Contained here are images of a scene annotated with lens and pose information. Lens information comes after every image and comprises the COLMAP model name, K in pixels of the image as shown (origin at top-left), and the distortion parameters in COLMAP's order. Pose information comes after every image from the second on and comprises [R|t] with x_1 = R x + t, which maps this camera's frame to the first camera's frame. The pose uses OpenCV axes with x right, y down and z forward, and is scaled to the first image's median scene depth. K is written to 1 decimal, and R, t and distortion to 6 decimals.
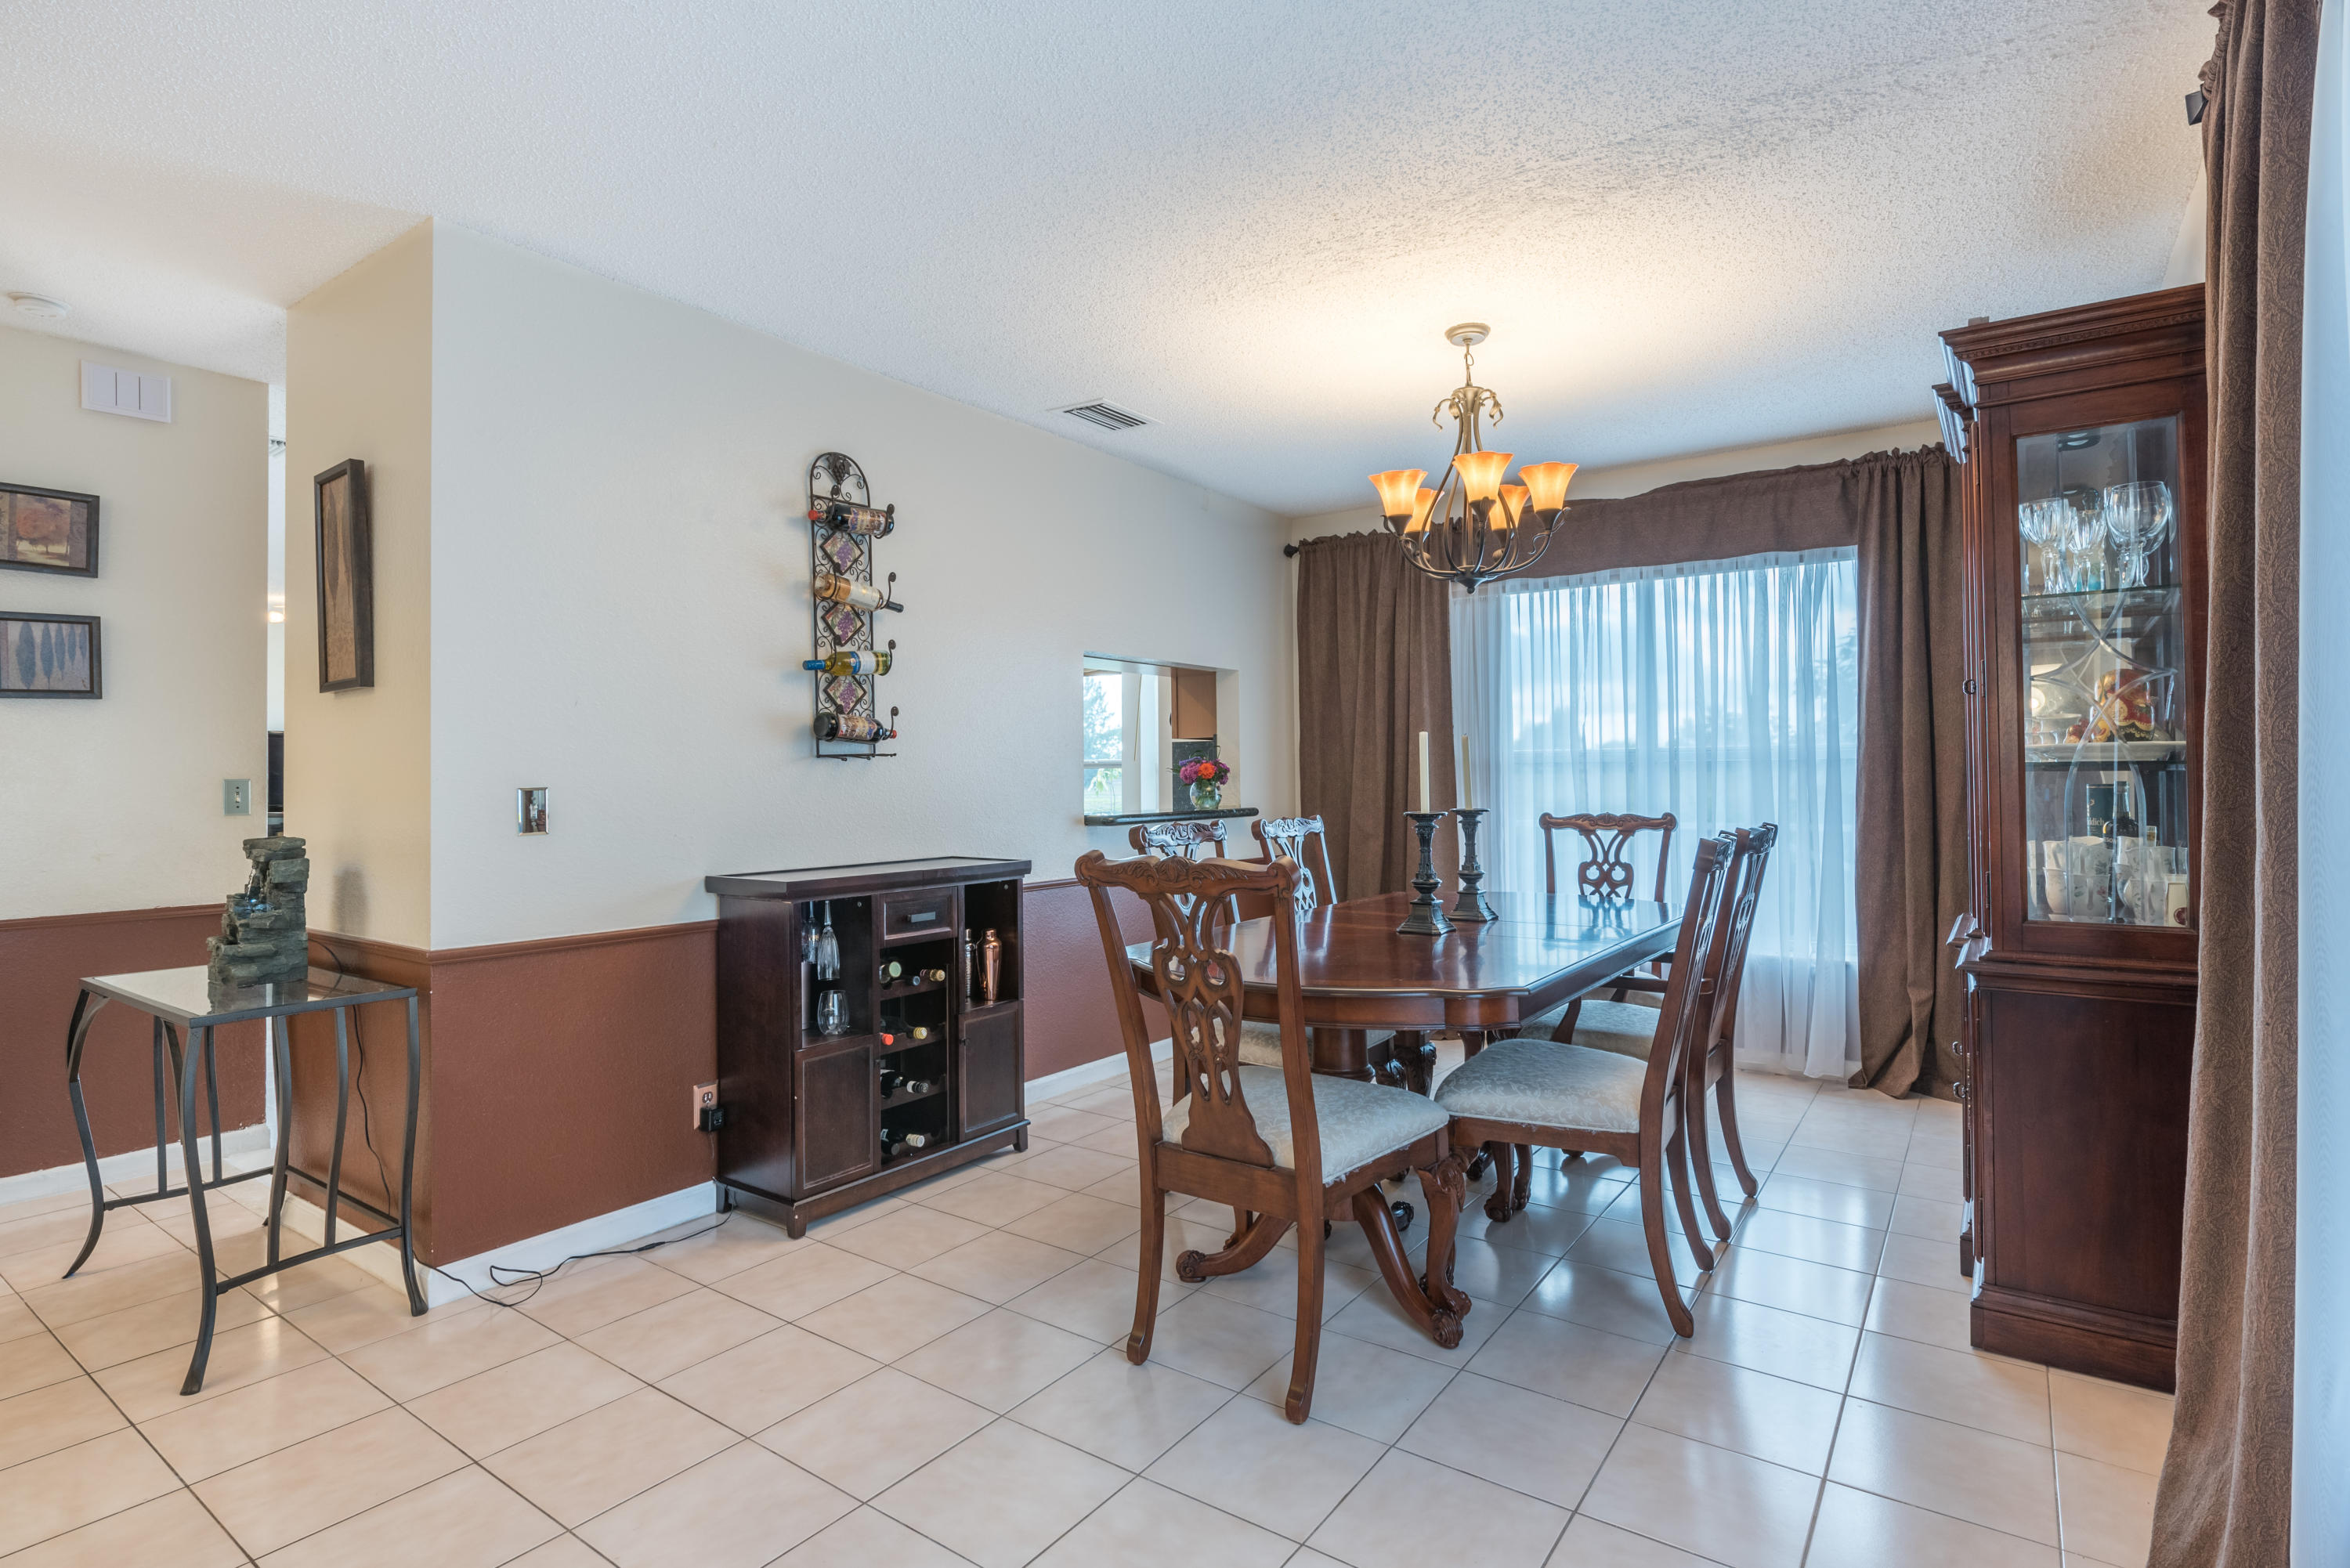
lens RADIAL K [[1177.0, 0, 1206.8], [0, 1177.0, 766.4], [0, 0, 1]] dist [0.015005, -0.002238]
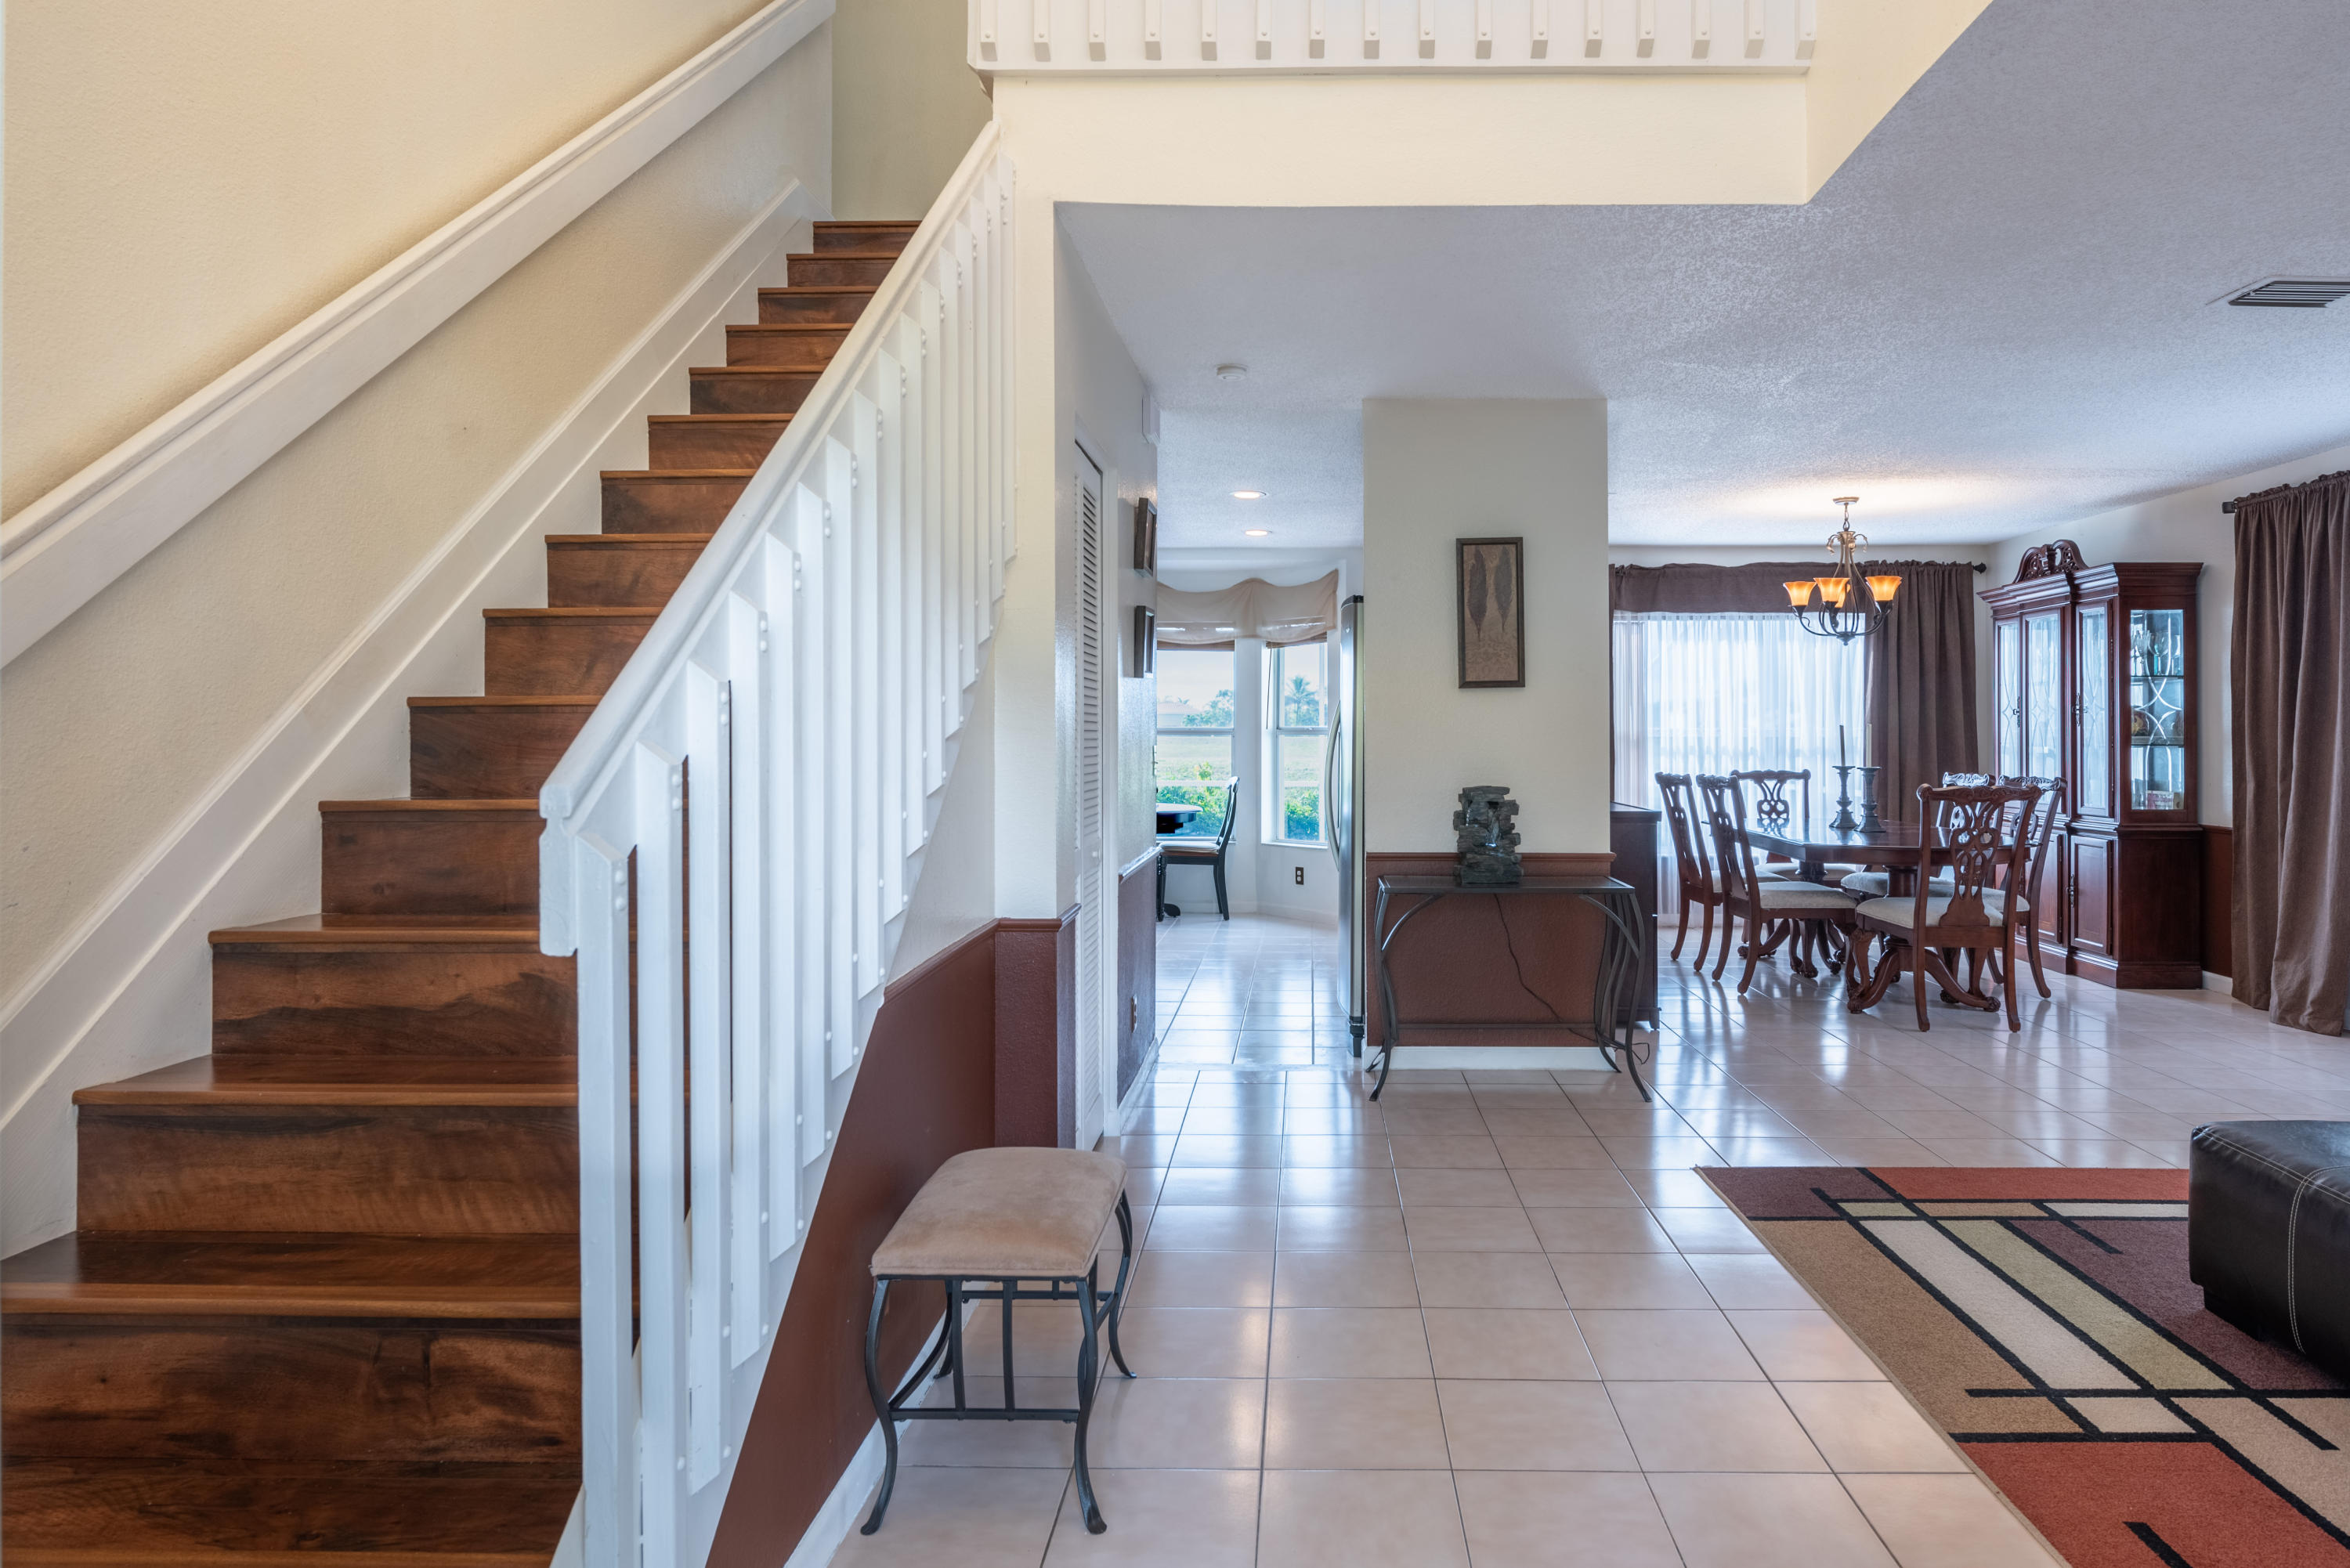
lens RADIAL K [[1380.1, 0, 1303.7], [0, 1380.1, 729.1], [0, 0, 1]] dist [-0.001233, -0.001355]
pose [[0.827200, 0.009749, 0.561824, -1.544264], [-0.010659, 0.999942, -0.001658, -0.007745], [-0.561807, -0.004617, 0.827255, -0.257098]]
